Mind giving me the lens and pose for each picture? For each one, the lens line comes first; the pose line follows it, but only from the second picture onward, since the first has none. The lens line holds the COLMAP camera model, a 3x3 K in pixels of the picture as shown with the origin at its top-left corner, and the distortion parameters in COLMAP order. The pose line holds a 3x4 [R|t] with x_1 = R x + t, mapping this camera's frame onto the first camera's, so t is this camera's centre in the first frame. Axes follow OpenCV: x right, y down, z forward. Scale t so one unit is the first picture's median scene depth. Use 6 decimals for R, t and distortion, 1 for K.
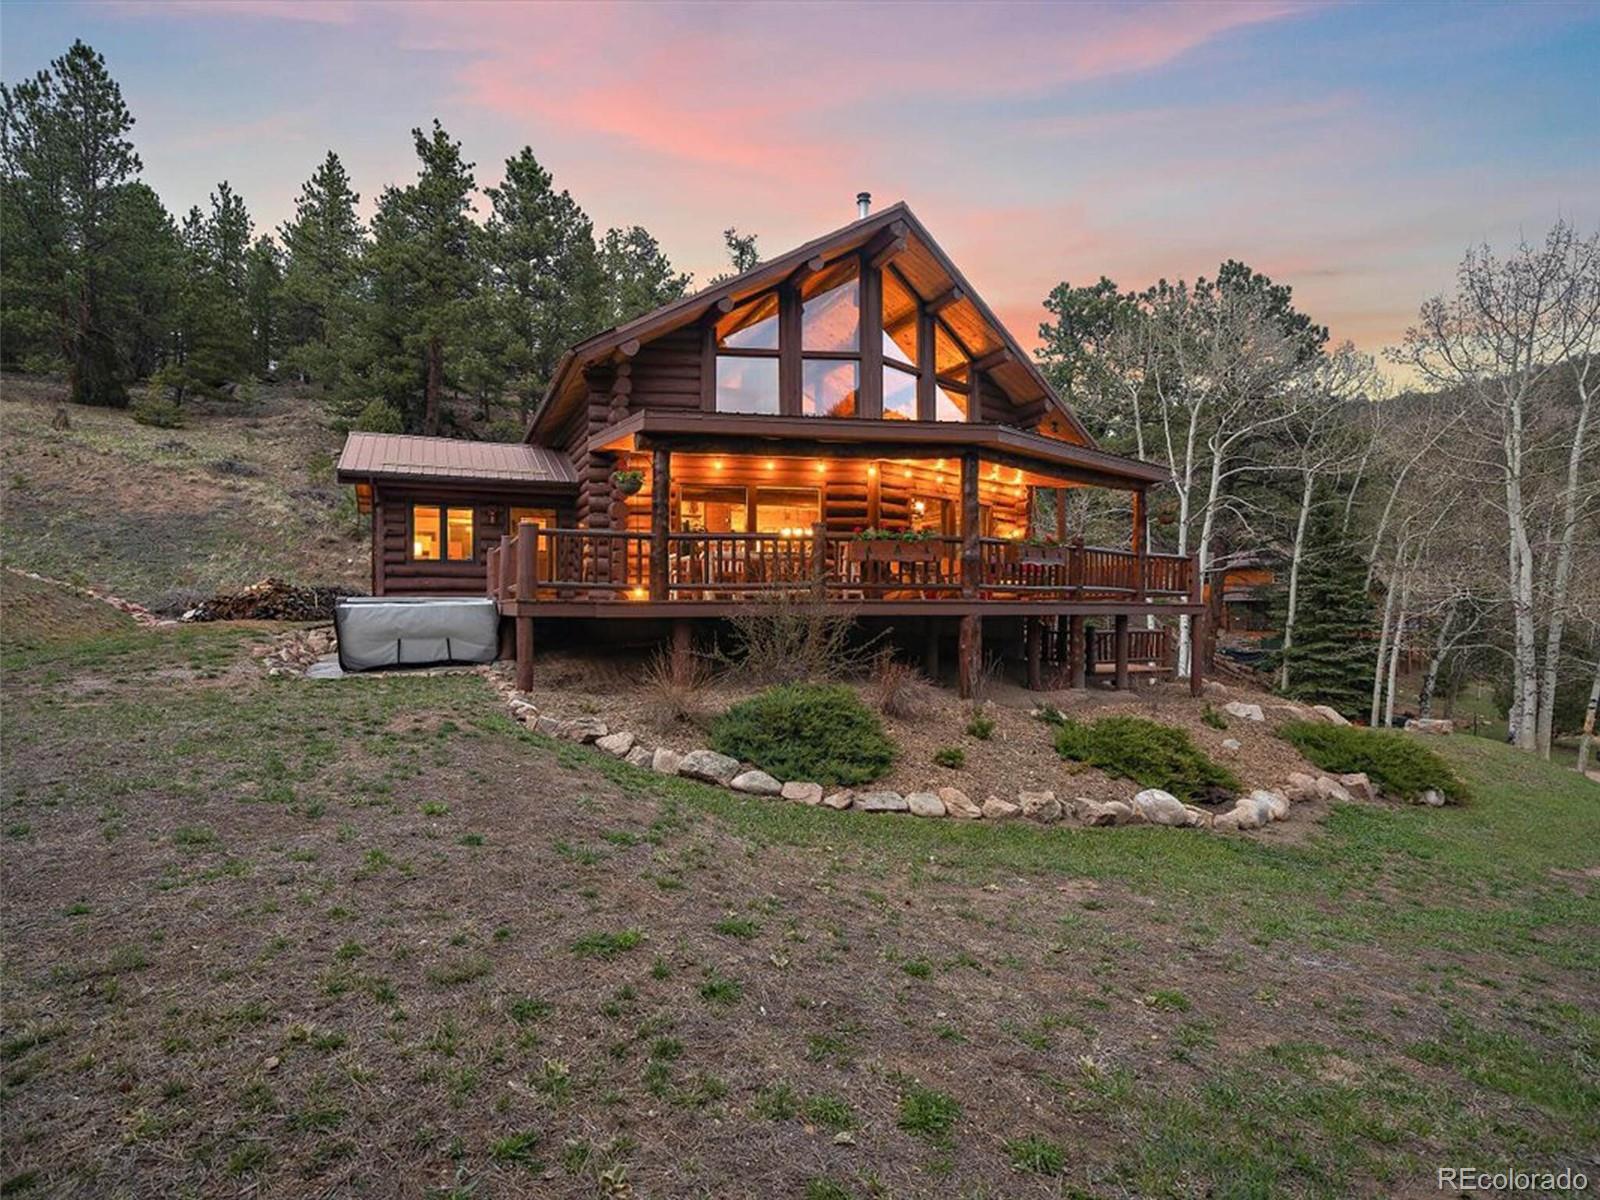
lens RADIAL K [[711.4, 0, 772.9], [0, 711.4, 612.2], [0, 0, 1]] dist [-0.000292, -0.000347]
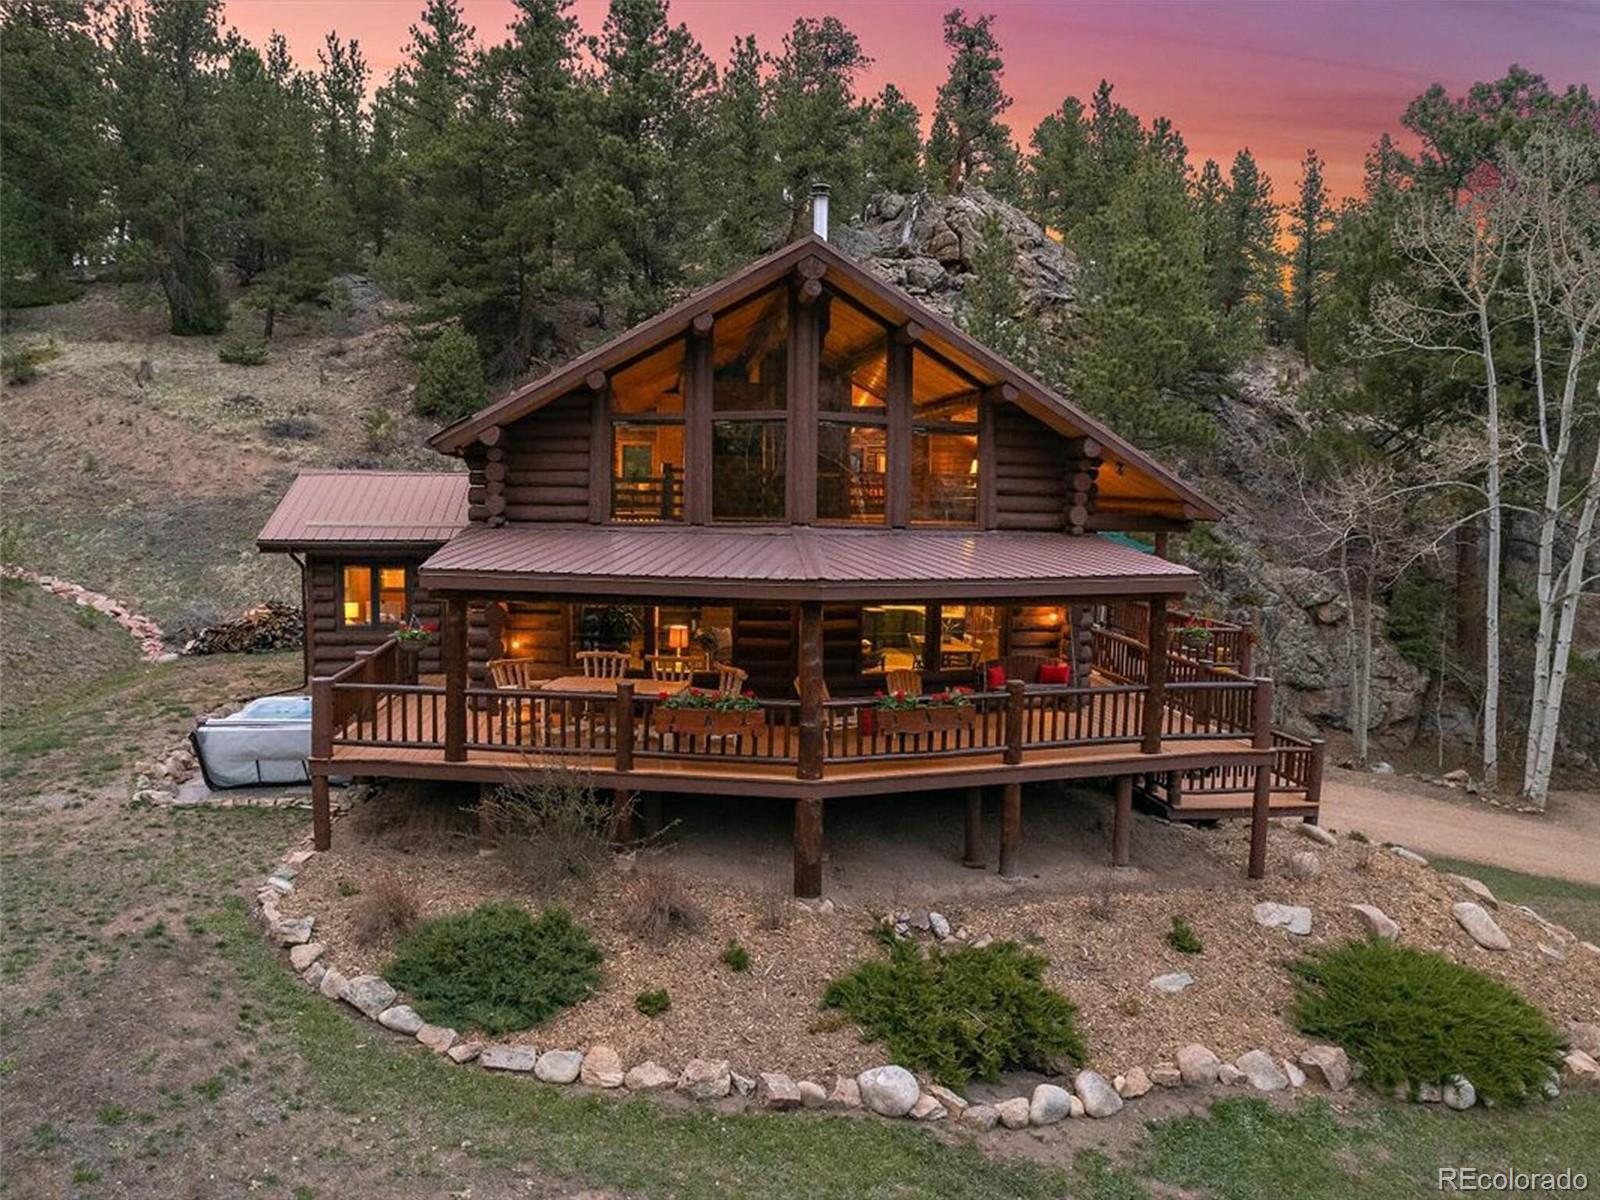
lens RADIAL K [[1045.1, 0, 800.0], [0, 1045.1, 600.0], [0, 0, 1]] dist [-0.075629, 0.055366]
pose [[0.959356, 0.042739, -0.278943, 0.234340], [-0.020972, 0.996529, 0.080558, -0.126193], [0.281418, -0.071434, 0.956923, -0.052973]]
